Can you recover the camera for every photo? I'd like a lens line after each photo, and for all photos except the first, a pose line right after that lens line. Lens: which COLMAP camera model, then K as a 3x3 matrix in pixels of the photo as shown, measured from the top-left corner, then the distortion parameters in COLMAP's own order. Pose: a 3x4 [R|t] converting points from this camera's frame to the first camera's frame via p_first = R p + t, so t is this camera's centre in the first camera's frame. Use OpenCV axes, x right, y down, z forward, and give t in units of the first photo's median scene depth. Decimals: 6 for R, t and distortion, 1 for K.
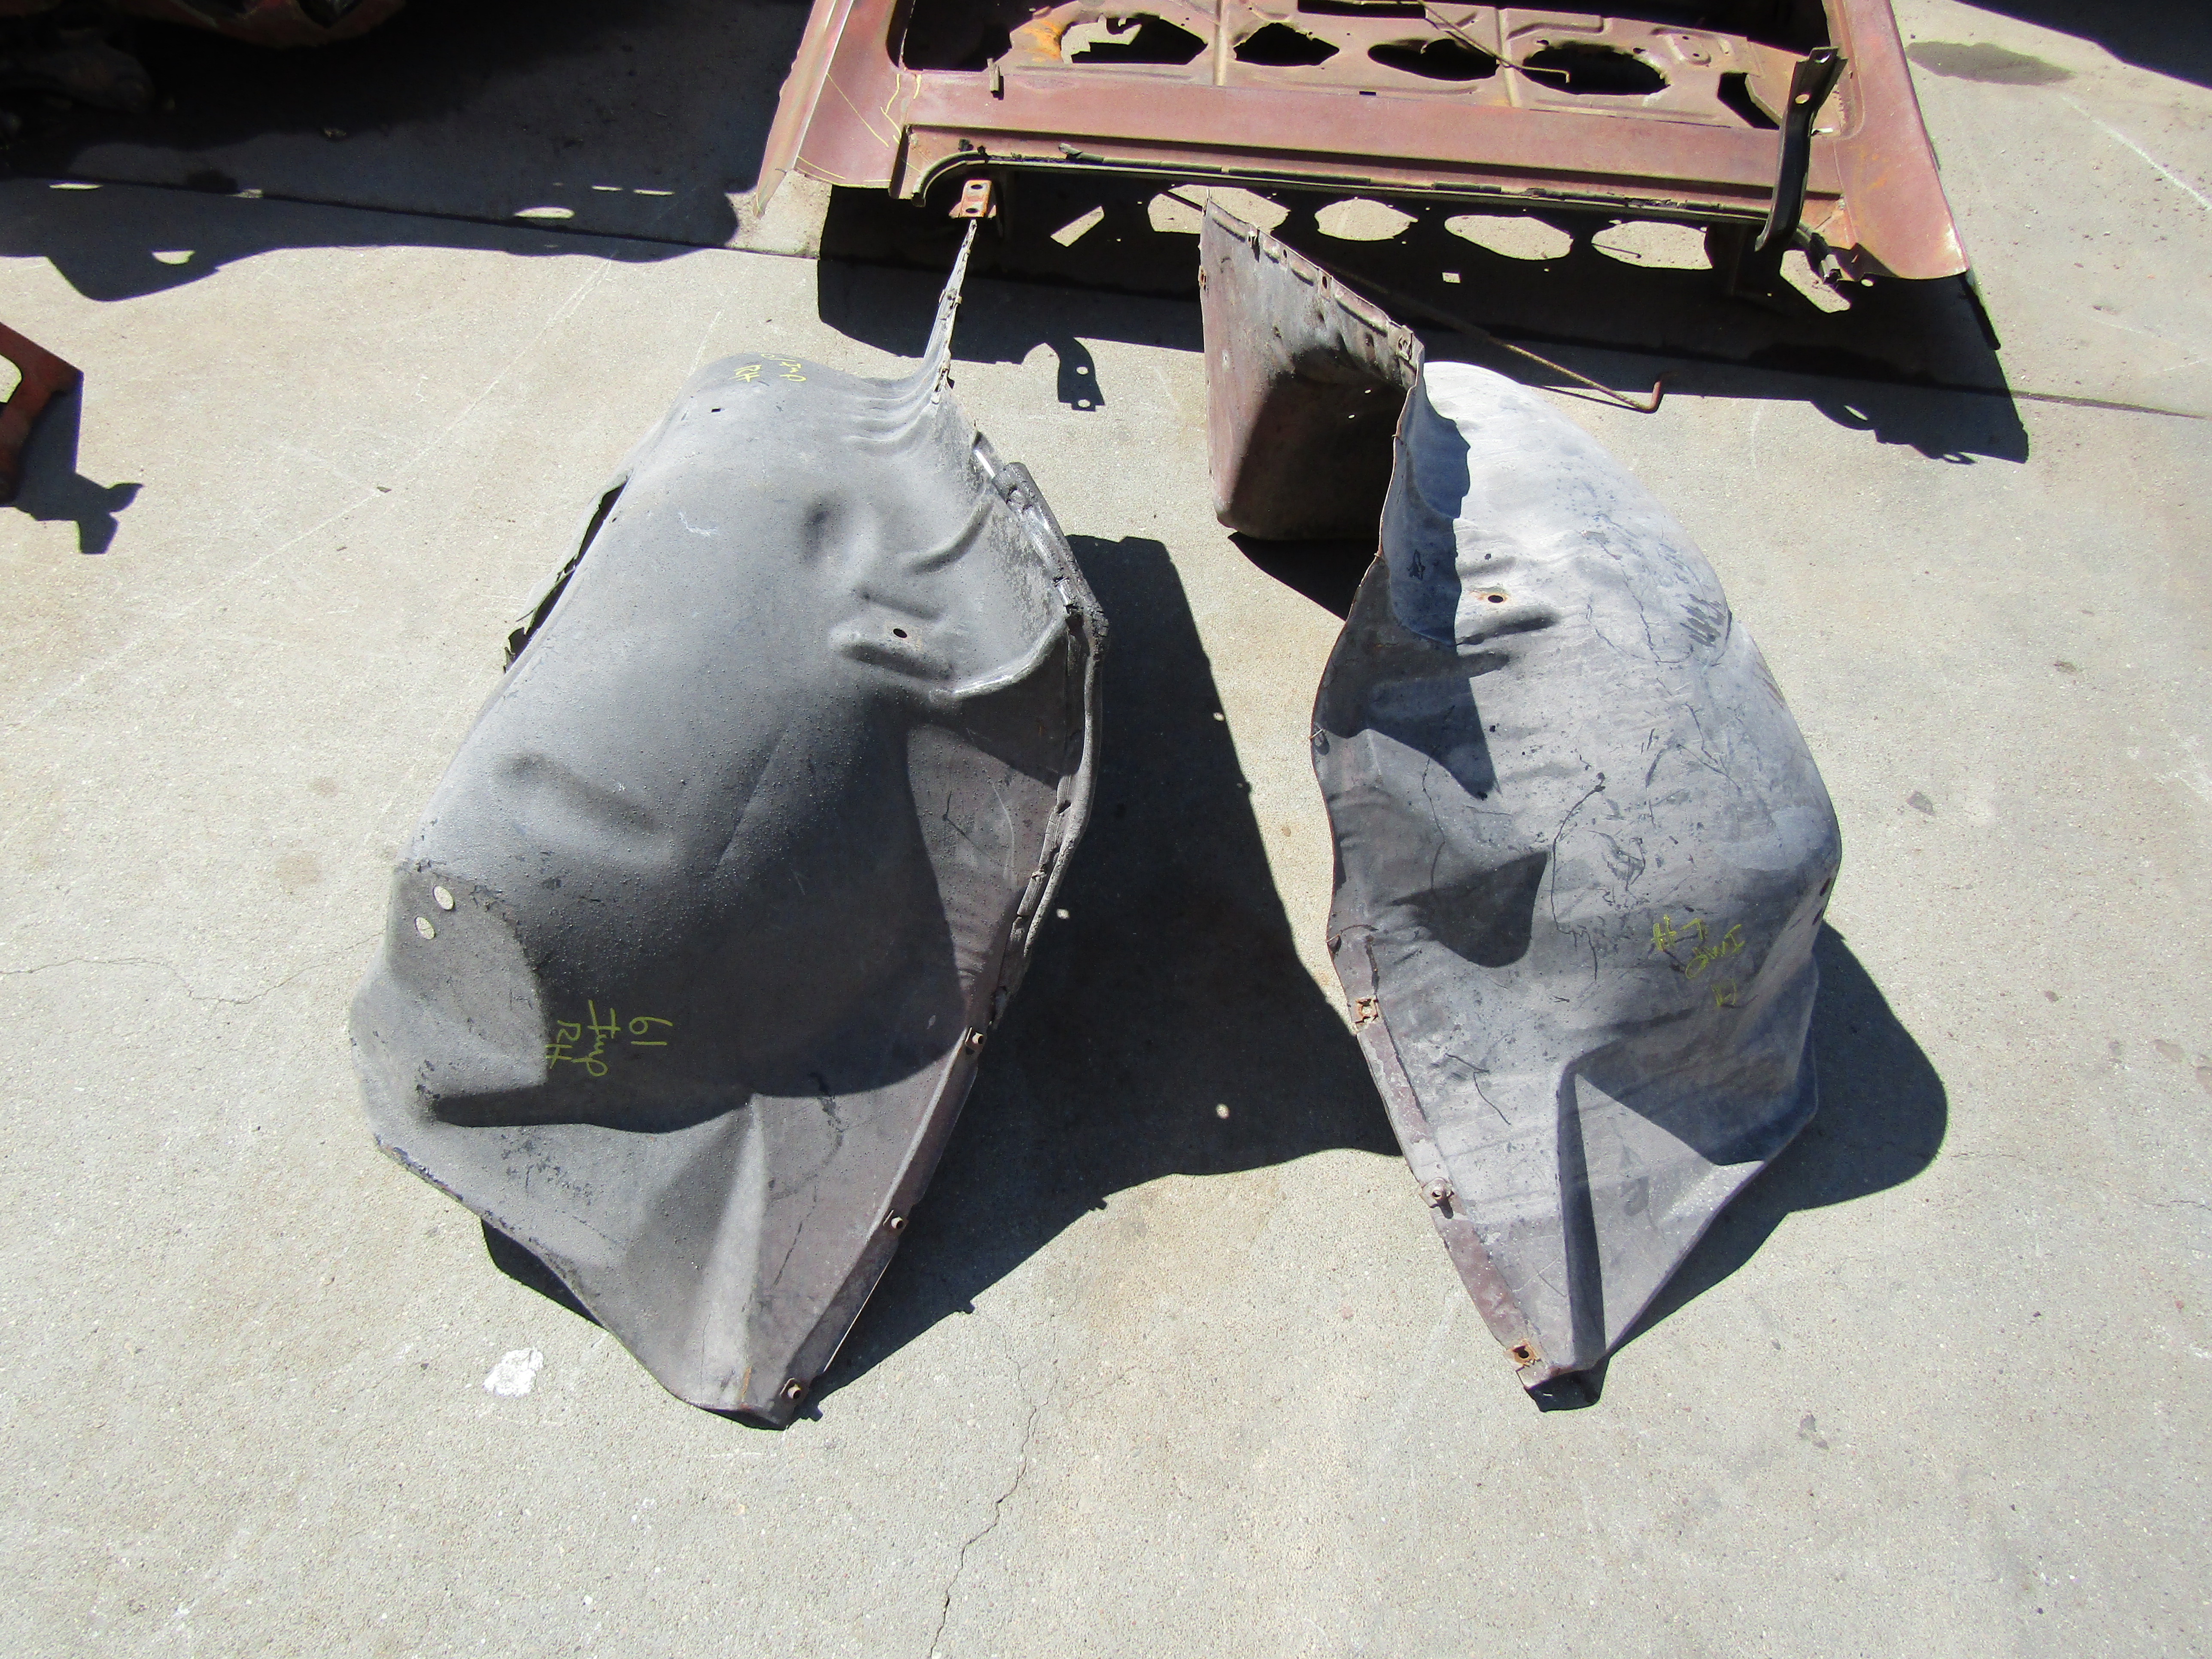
lens RADIAL K [[1577.6, 0, 1101.3], [0, 1577.6, 832.1], [0, 0, 1]] dist [-0.004395, -0.007788]
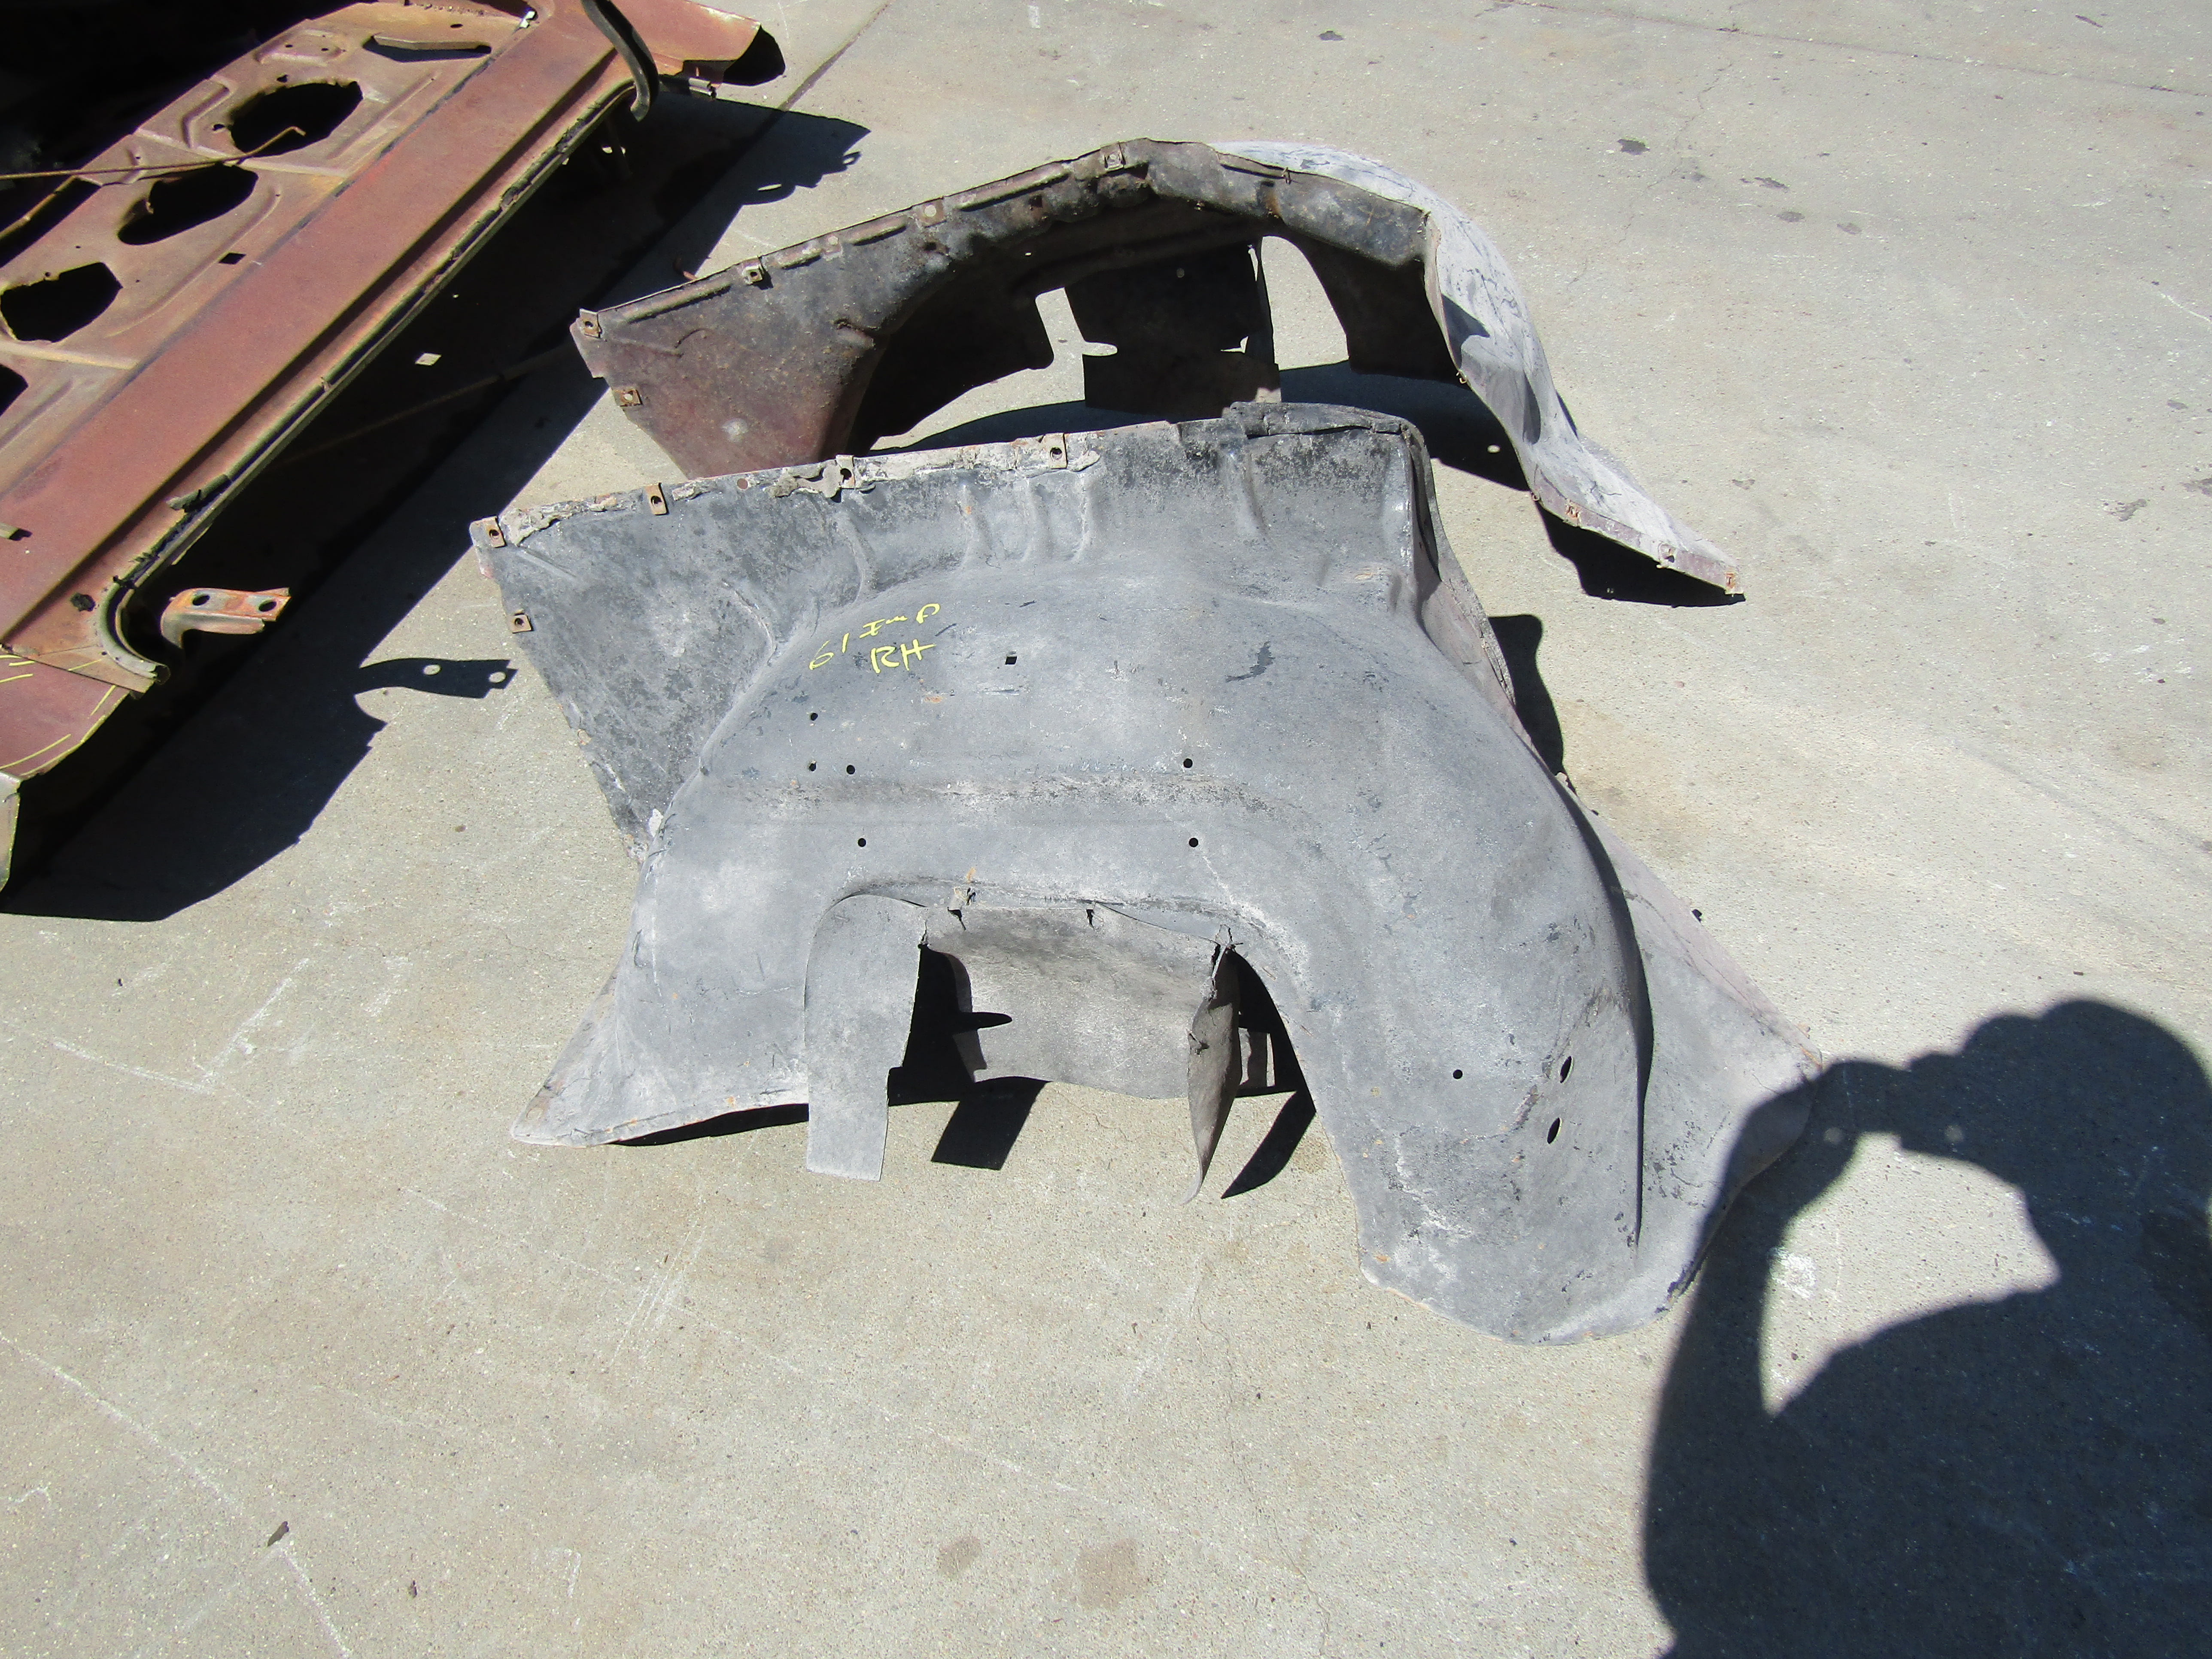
lens RADIAL K [[1577.6, 0, 1102.0], [0, 1577.6, 827.0], [0, 0, 1]] dist [-0.004395, -0.007788]
pose [[0.187424, -0.779813, 0.597297, -0.825504], [0.761441, 0.499487, 0.413184, -0.550057], [-0.620549, 0.377366, 0.687397, 0.464041]]
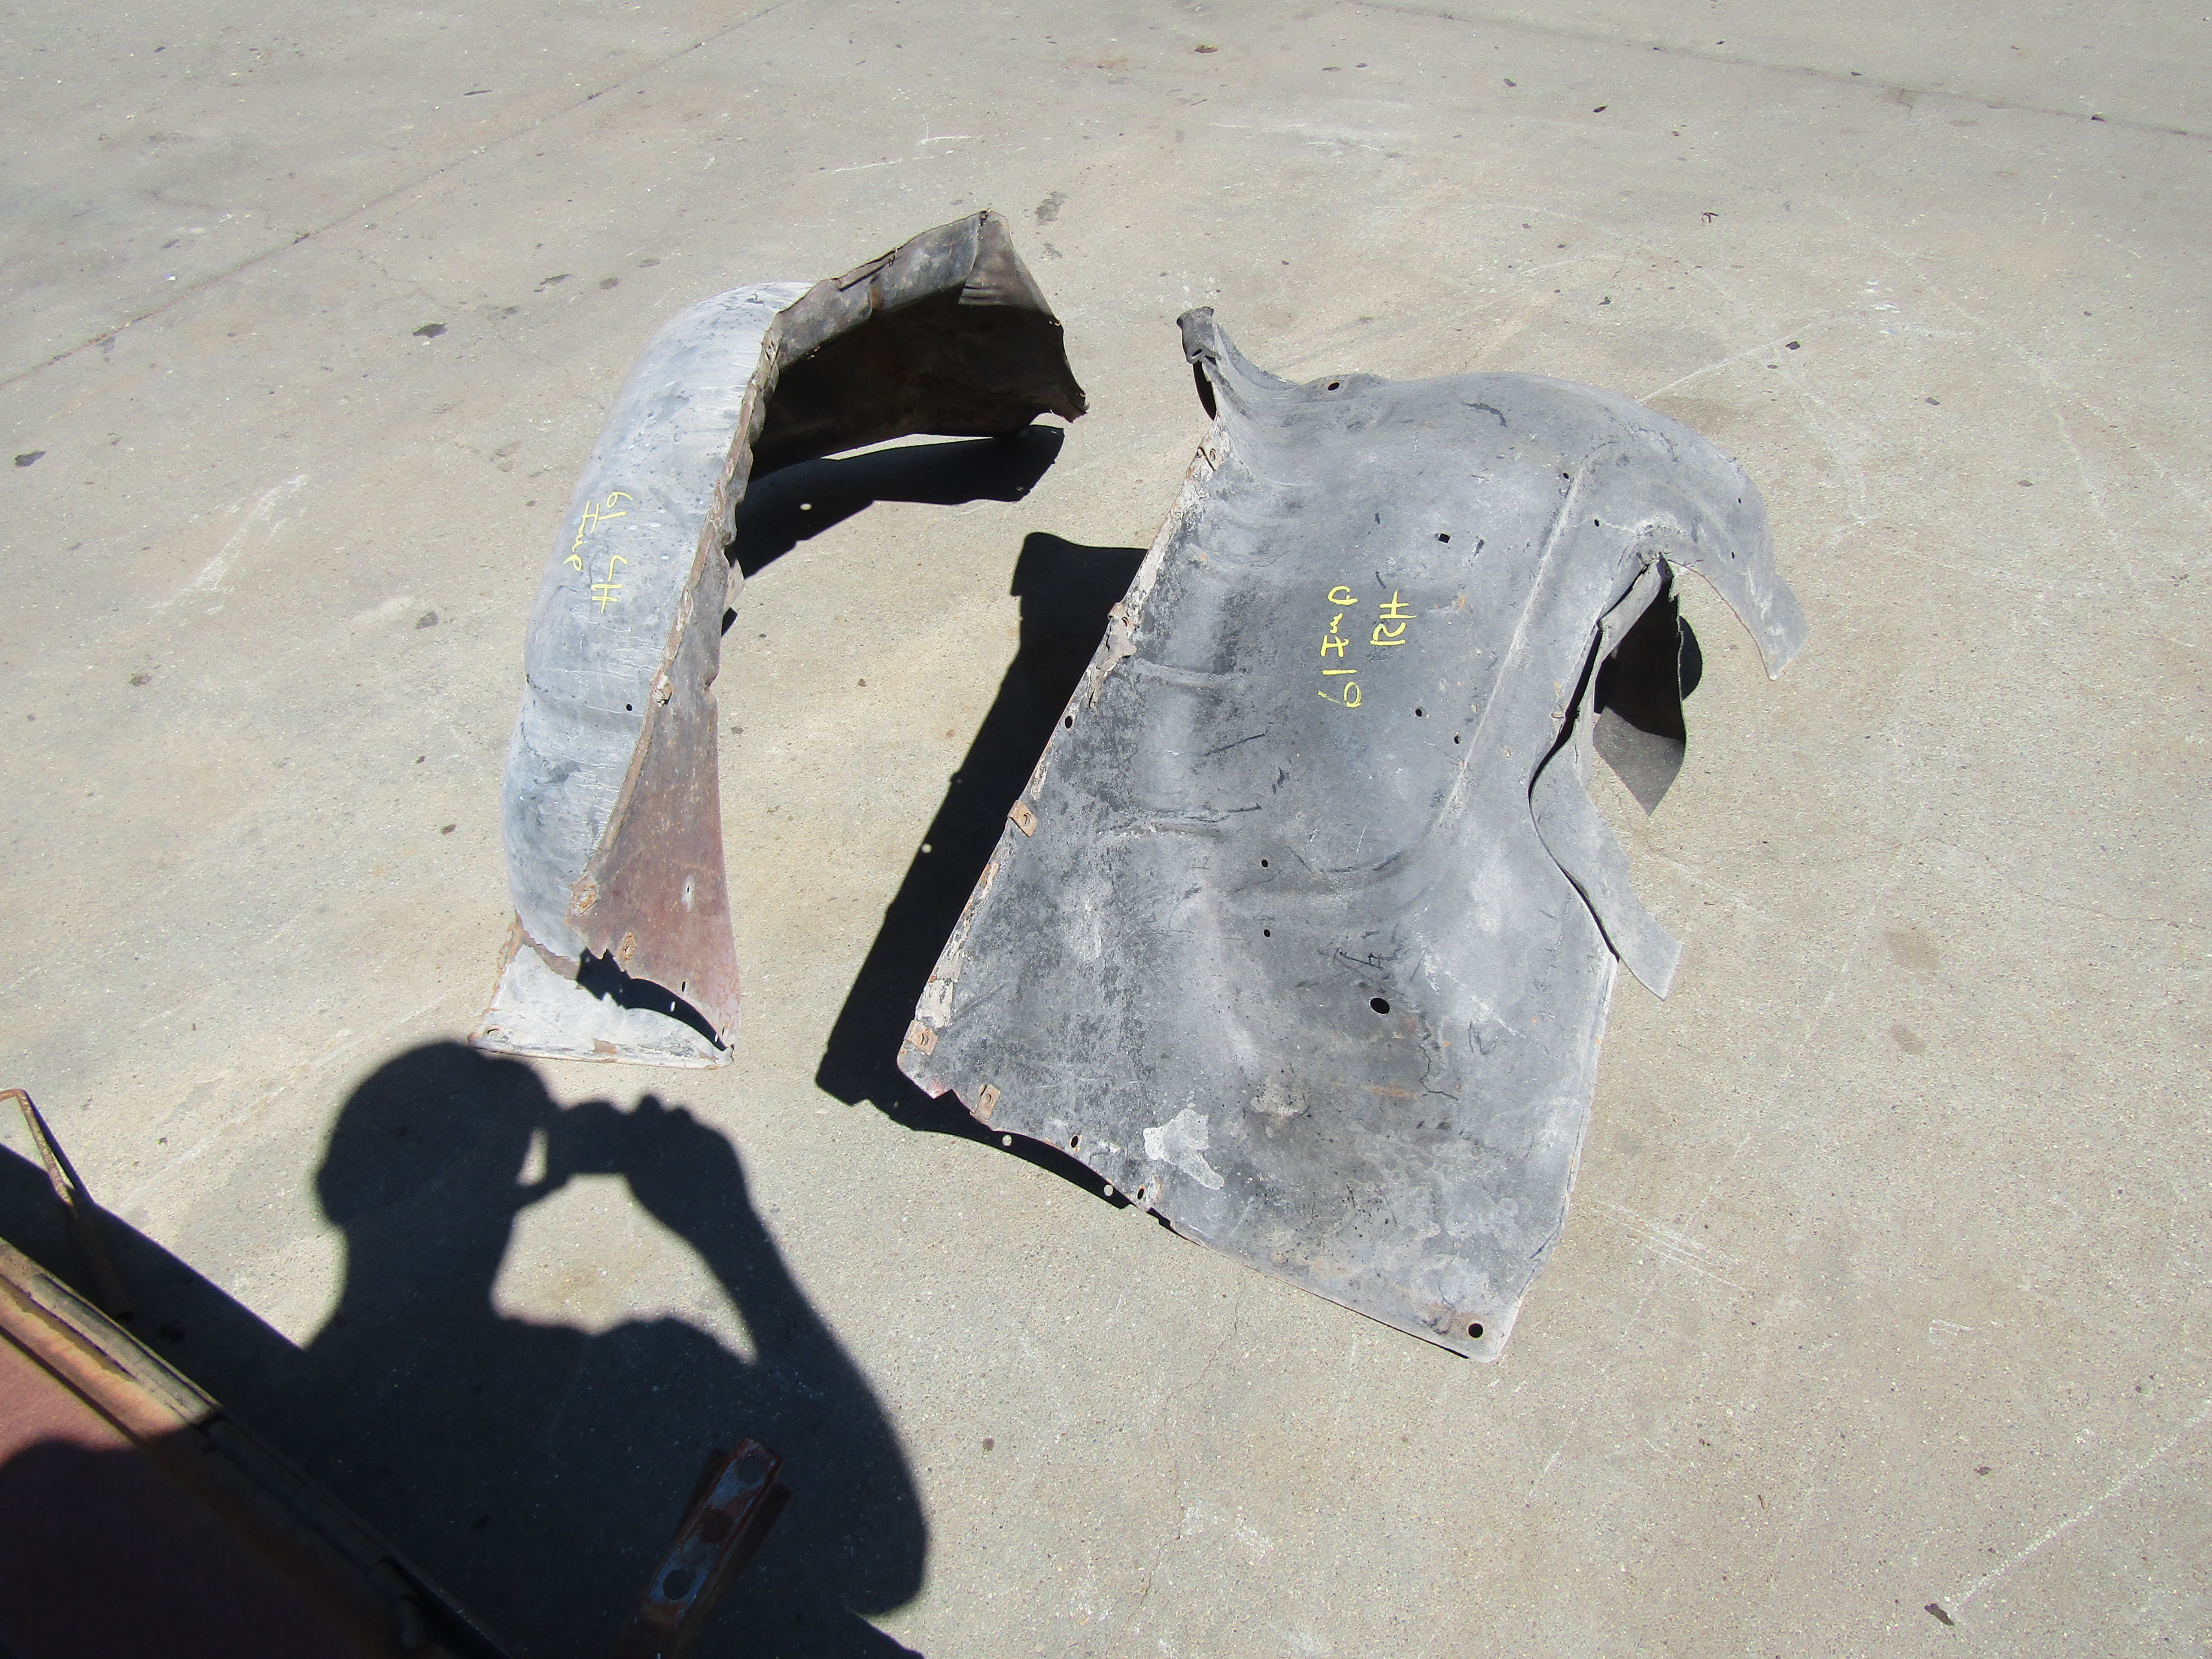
lens RADIAL K [[1577.6, 0, 1106.5], [0, 1577.6, 830.9], [0, 0, 1]] dist [-0.004395, -0.007788]
pose [[-0.901548, -0.310344, 0.301493, -0.412130], [0.339085, -0.073942, 0.937845, -1.247694], [-0.268761, 0.947744, 0.171896, 1.104650]]
